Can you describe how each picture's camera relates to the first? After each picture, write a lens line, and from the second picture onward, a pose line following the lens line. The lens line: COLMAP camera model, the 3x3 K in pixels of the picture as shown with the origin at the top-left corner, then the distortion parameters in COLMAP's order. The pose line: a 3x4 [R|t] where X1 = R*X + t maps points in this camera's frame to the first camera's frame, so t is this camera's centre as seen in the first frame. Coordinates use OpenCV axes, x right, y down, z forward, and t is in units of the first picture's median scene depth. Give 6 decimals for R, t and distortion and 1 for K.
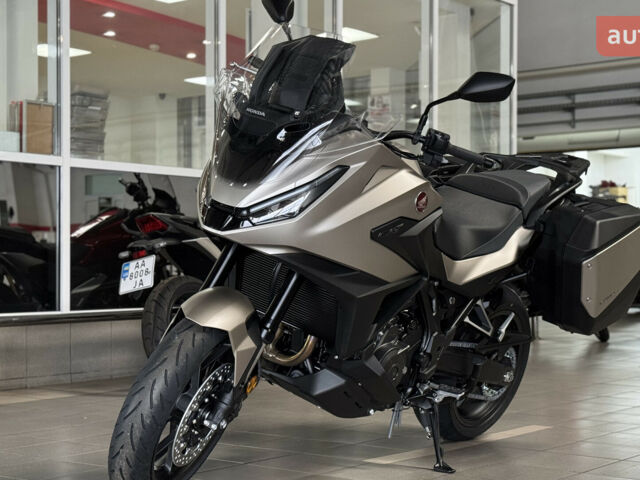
lens RADIAL K [[1195.4, 0, 320.0], [0, 1195.4, 240.0], [0, 0, 1]] dist [0.172010, 0.142992]
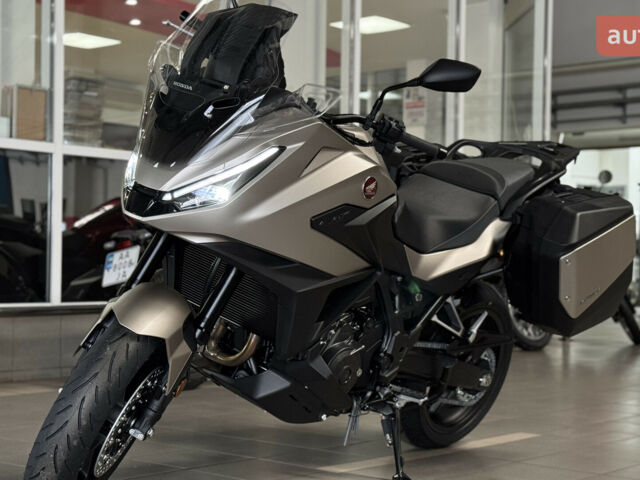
lens RADIAL K [[1195.4, 0, 320.0], [0, 1195.4, 240.0], [0, 0, 1]] dist [0.172010, 0.142992]
pose [[0.999039, 0.012916, -0.041878, 0.072794], [-0.012776, 0.999912, 0.003617, 0.004108], [0.041921, -0.003078, 0.999116, 0.077505]]
